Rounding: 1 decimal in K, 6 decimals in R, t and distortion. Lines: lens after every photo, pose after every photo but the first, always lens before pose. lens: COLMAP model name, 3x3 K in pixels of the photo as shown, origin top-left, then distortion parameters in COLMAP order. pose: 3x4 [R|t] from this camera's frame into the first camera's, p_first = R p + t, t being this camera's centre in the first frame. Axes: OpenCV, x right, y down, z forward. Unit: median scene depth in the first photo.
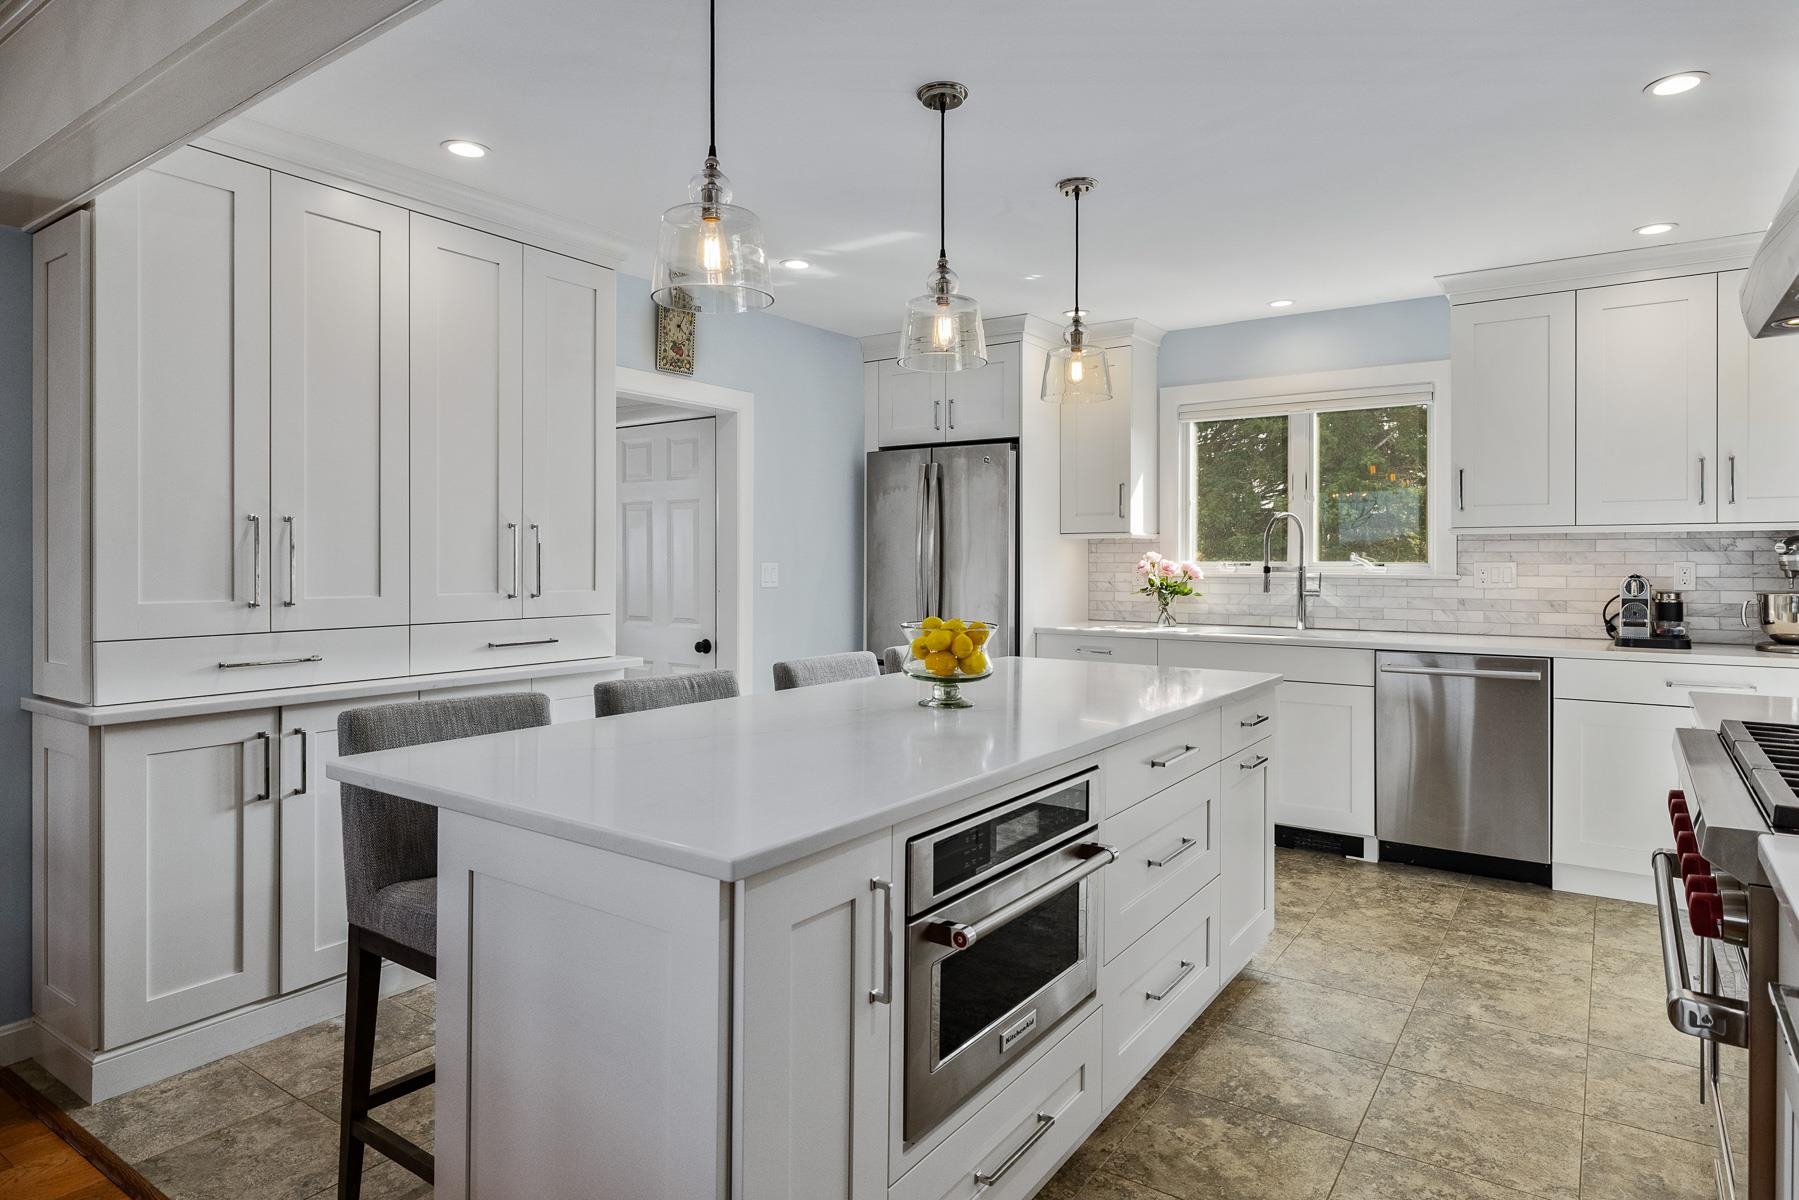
lens RADIAL K [[1013.5, 0, 902.3], [0, 1013.5, 567.7], [0, 0, 1]] dist [-0.003481, -0.002118]
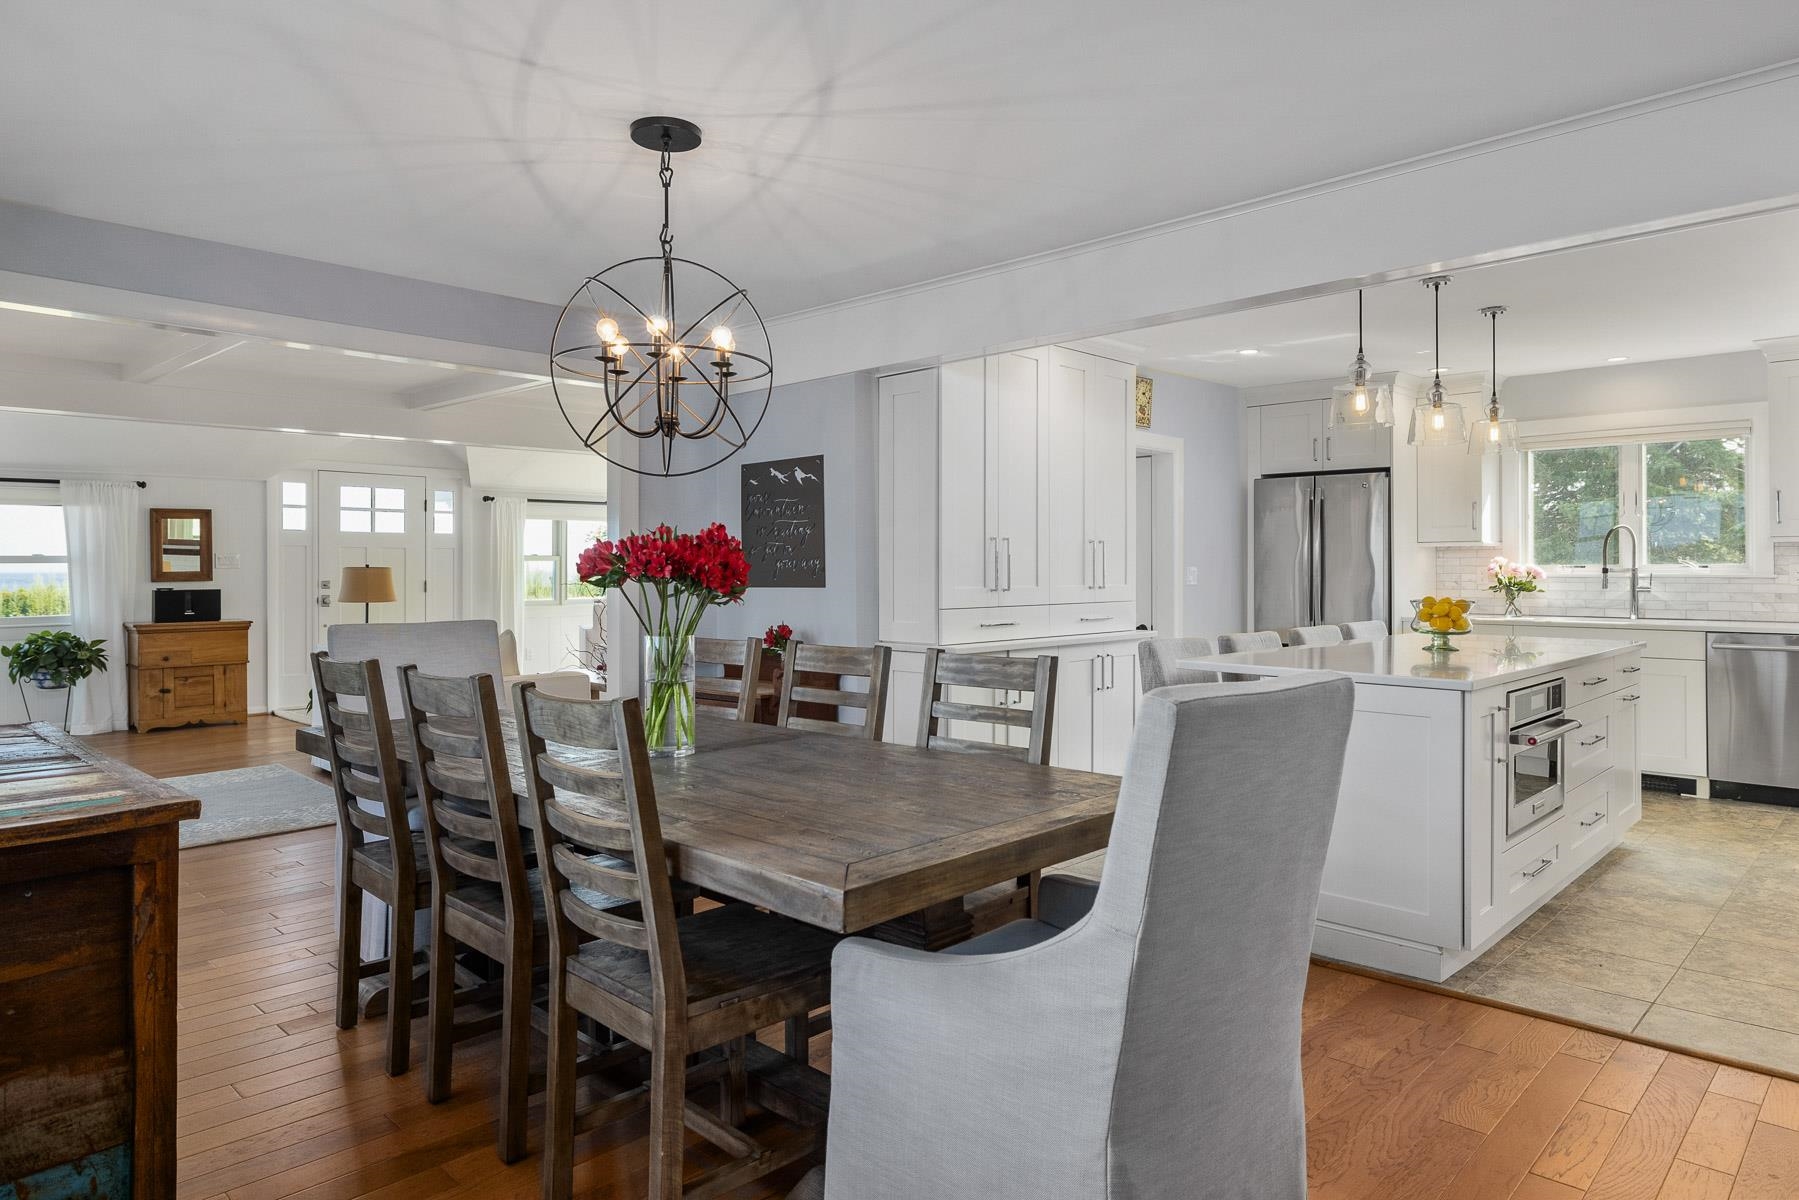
lens RADIAL K [[1075.7, 0, 909.7], [0, 1075.7, 563.0], [0, 0, 1]] dist [-0.003460, -0.001832]
pose [[0.986771, -0.002678, -0.162099, -0.314938], [0.000674, 0.999923, -0.012412, 0.009673], [0.162120, 0.012138, 0.986696, -0.519488]]
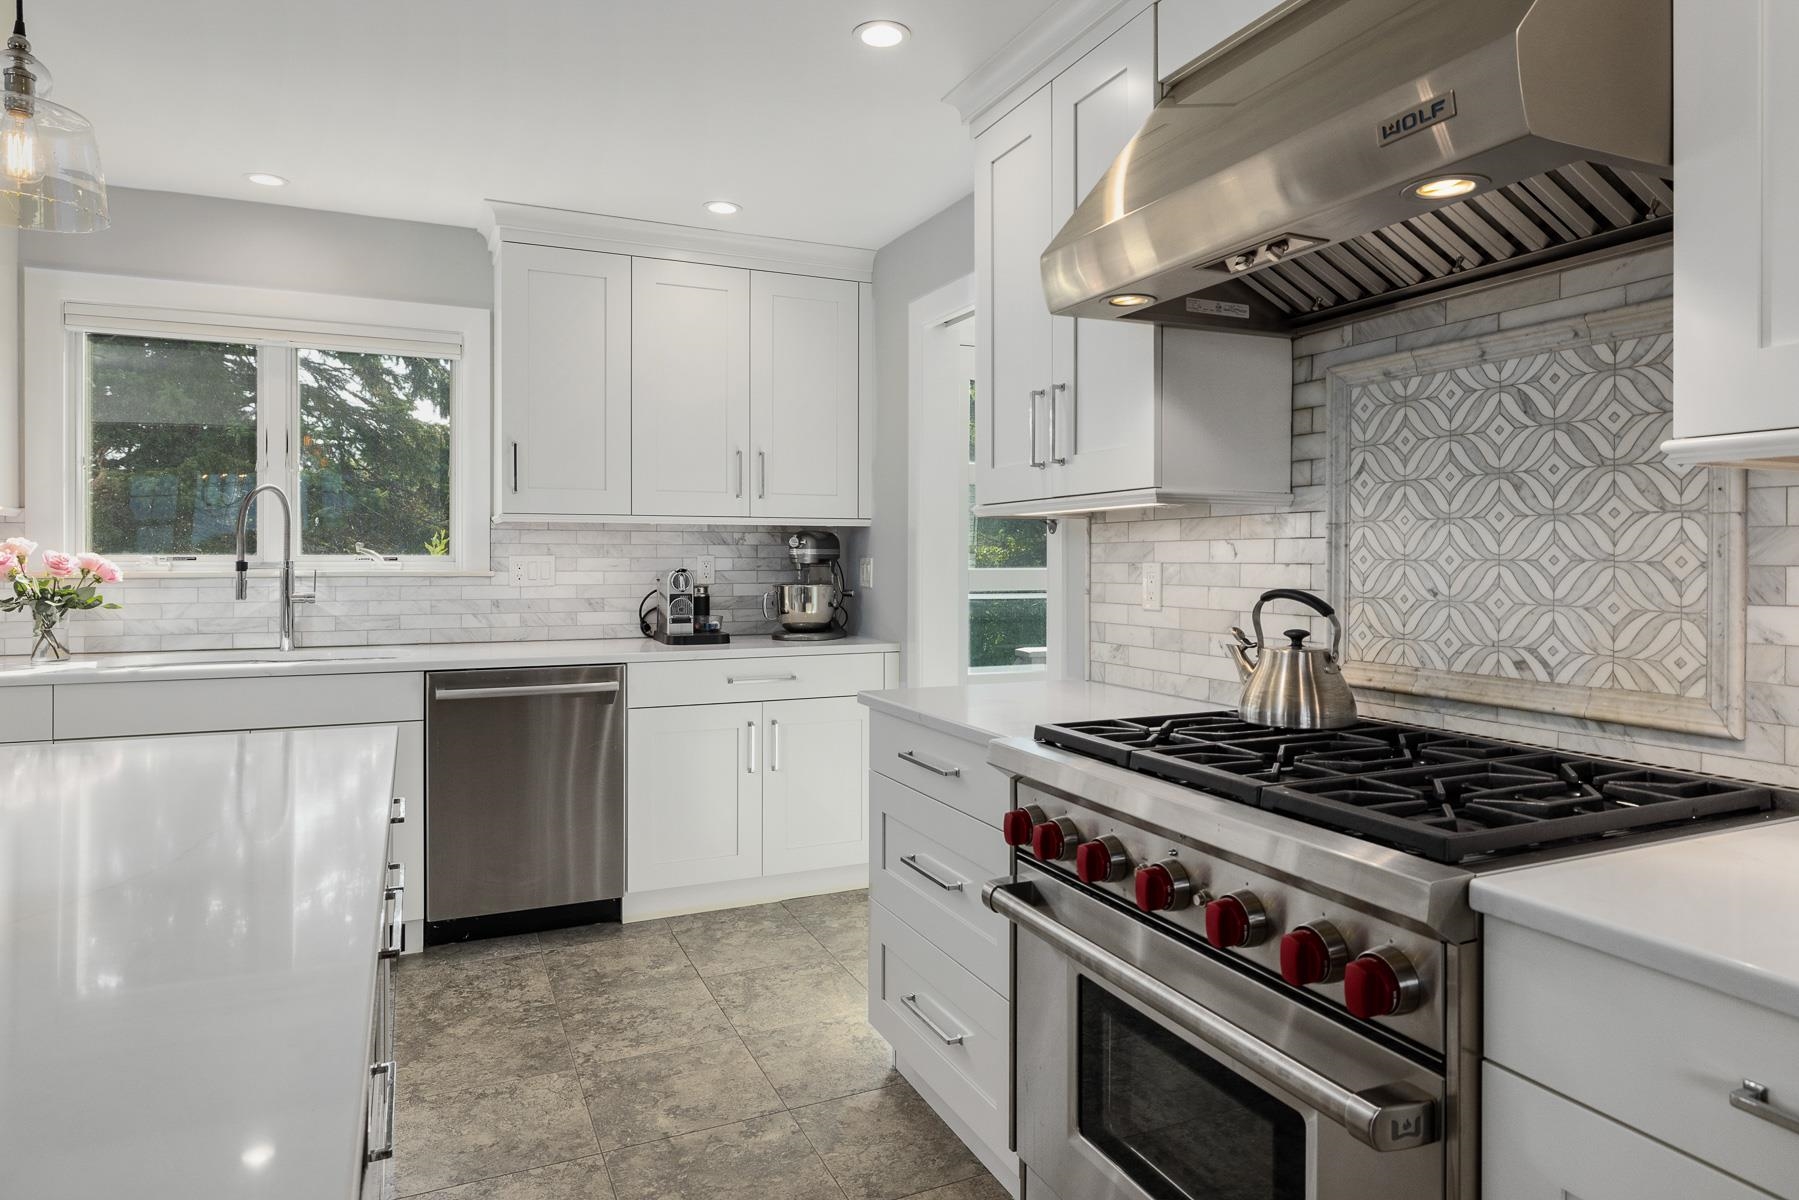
lens RADIAL K [[1075.7, 0, 909.7], [0, 1075.7, 563.0], [0, 0, 1]] dist [-0.003460, -0.001832]
pose [[0.505148, -0.003834, 0.863024, -0.040205], [0.004747, 0.999987, 0.001665, 0.000941], [-0.863019, 0.003256, 0.505160, 0.285346]]
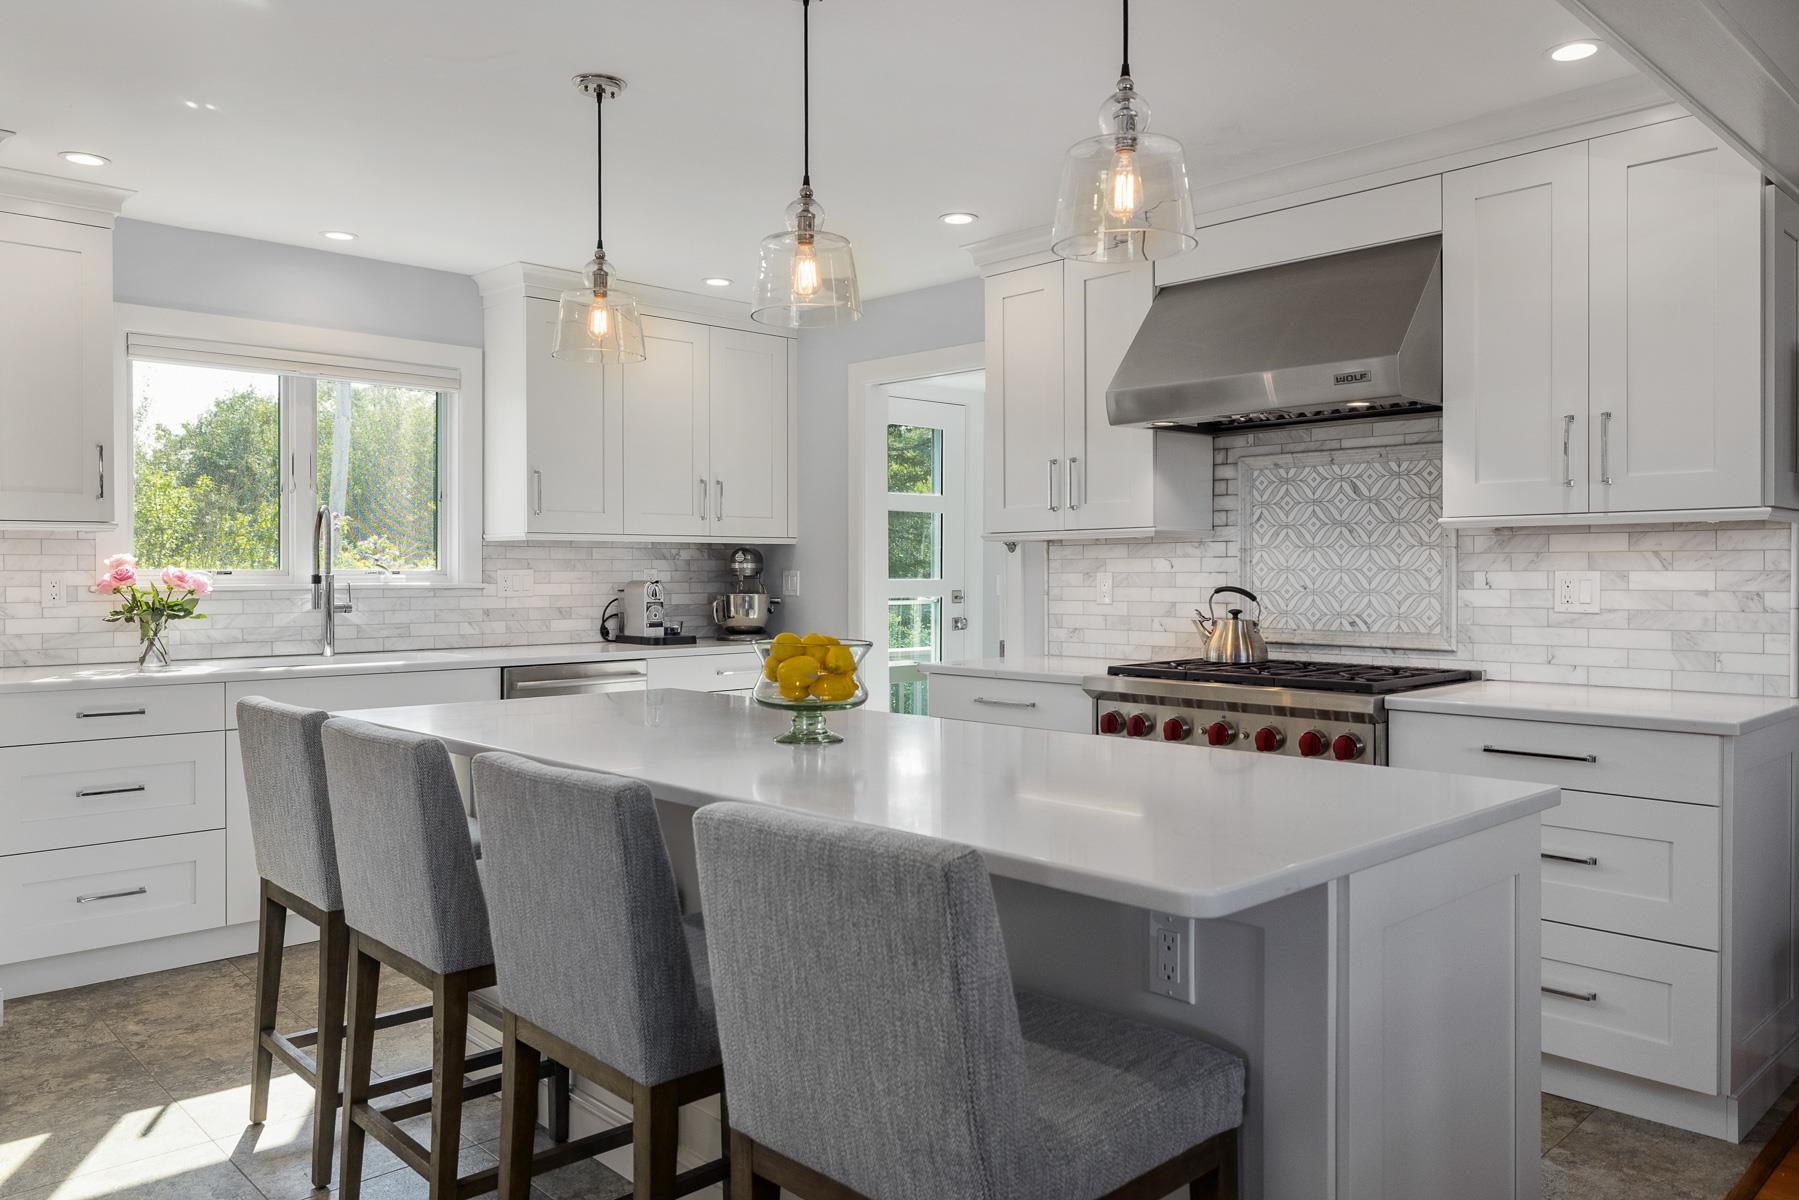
lens RADIAL K [[1273.0, 0, 905.1], [0, 1273.0, 581.7], [0, 0, 1]] dist [-0.001915, 0.000665]
pose [[0.195493, -0.008092, 0.980672, -0.560765], [0.008884, 0.999940, 0.006481, 0.001773], [-0.980665, 0.007445, 0.195553, 0.433947]]
